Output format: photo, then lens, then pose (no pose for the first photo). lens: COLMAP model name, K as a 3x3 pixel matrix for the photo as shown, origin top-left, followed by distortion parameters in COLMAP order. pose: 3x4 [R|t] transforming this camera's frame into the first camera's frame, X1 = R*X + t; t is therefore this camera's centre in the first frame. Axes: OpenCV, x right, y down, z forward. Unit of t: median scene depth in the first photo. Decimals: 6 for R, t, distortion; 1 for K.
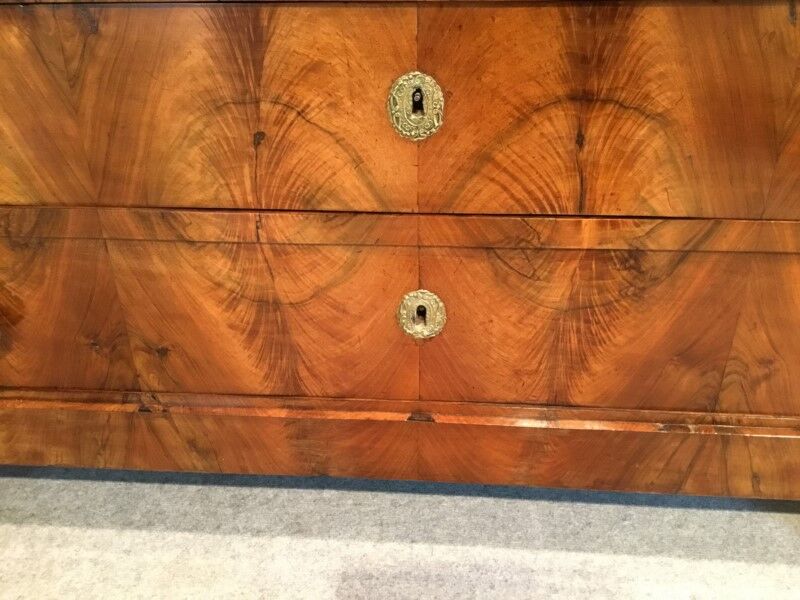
lens RADIAL K [[731.2, 0, 400.0], [0, 731.2, 300.0], [0, 0, 1]] dist [0.107928, -0.234160]
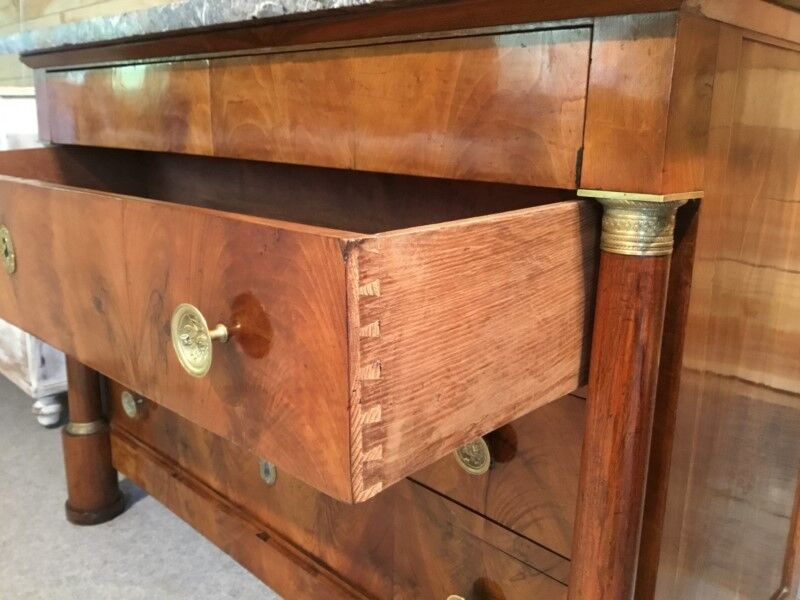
lens RADIAL K [[731.2, 0, 400.0], [0, 731.2, 300.0], [0, 0, 1]] dist [0.107928, -0.234160]
pose [[0.754501, 0.184153, -0.629933, 1.235200], [-0.342008, 0.929523, -0.137905, -0.206599], [0.560141, 0.319492, 0.764308, -0.226598]]
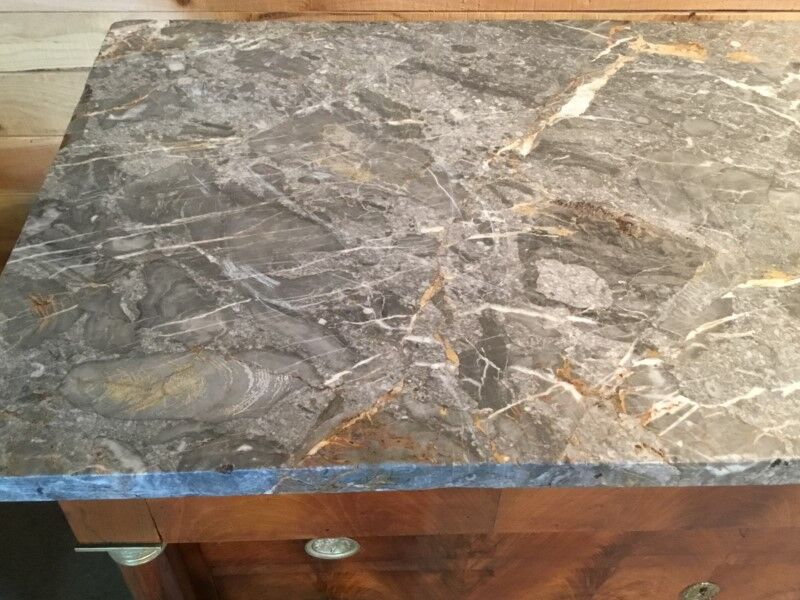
lens RADIAL K [[780.7, 0, 400.0], [0, 780.7, 300.0], [0, 0, 1]] dist [0.140894, -0.307276]
pose [[0.992628, -0.057492, 0.106699, -0.612999], [0.024775, 0.957994, 0.285716, -1.116627], [-0.118643, -0.280966, 0.952356, -0.238792]]
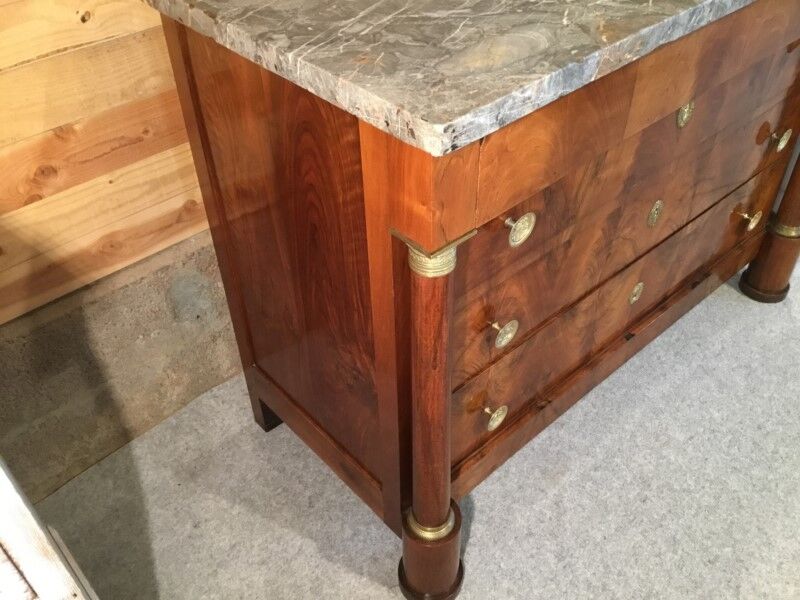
lens RADIAL K [[731.2, 0, 400.0], [0, 731.2, 300.0], [0, 0, 1]] dist [0.107928, -0.234160]
pose [[0.685884, -0.476738, 0.549804, -1.627912], [0.358236, 0.878836, 0.315141, -0.882263], [-0.633428, -0.019191, 0.773564, -0.223796]]
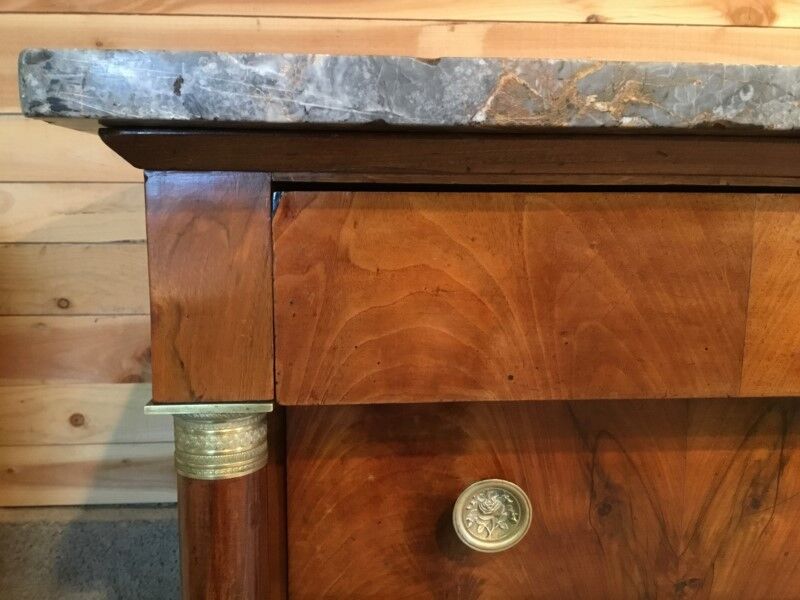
lens RADIAL K [[724.2, 0, 400.0], [0, 724.2, 300.0], [0, 0, 1]] dist [0.116512, -0.228000]
pose [[0.987753, 0.000908, 0.156025, -0.807382], [0.053452, 0.937504, -0.343845, -0.421418], [-0.146586, 0.347973, 0.925974, 0.021389]]
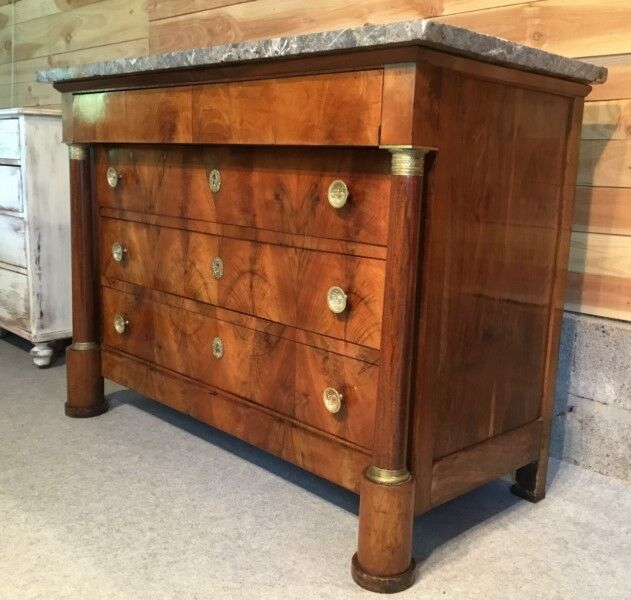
lens RADIAL K [[723.5, 0, 348.0], [0, 723.5, 299.8], [0, 0, 1]] dist [0.179956, -0.461301]
pose [[0.764448, 0.158491, -0.624900, 1.950671], [-0.354441, 0.912991, -0.202034, 0.220941], [0.538508, 0.375935, 0.754110, -0.746023]]
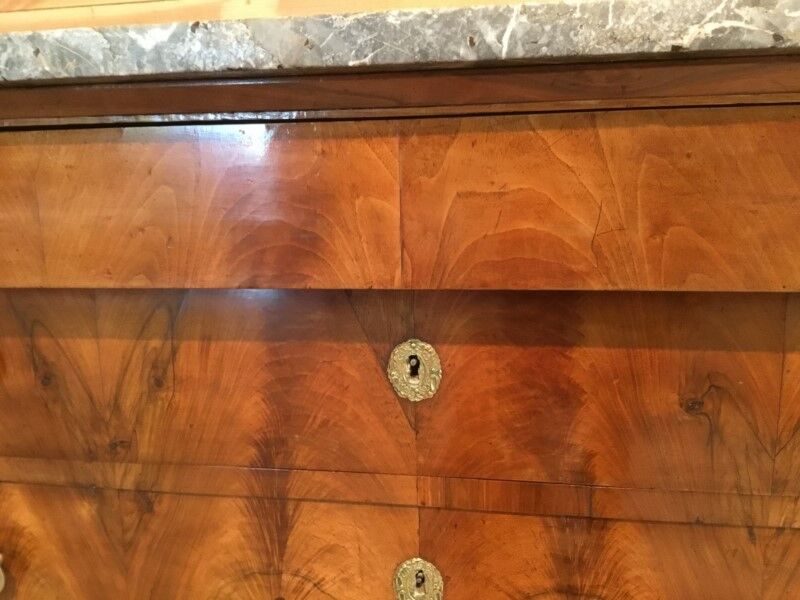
lens RADIAL K [[731.2, 0, 400.0], [0, 731.2, 300.0], [0, 0, 1]] dist [0.107928, -0.234160]
pose [[0.995630, 0.011902, -0.092624, 0.080083], [-0.040064, 0.950369, -0.308535, -0.284187], [0.084355, 0.310898, 0.946693, -0.169597]]
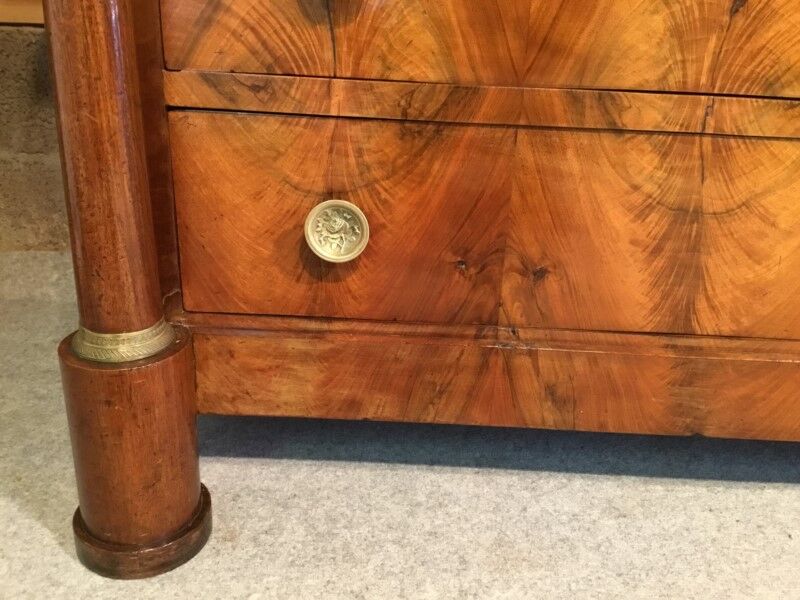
lens RADIAL K [[731.2, 0, 400.0], [0, 731.2, 300.0], [0, 0, 1]] dist [0.107928, -0.234160]
pose [[0.996628, 0.032206, 0.075473, -0.585318], [-0.022531, 0.991811, -0.125709, 0.226174], [-0.078903, 0.123585, 0.989192, 0.180965]]
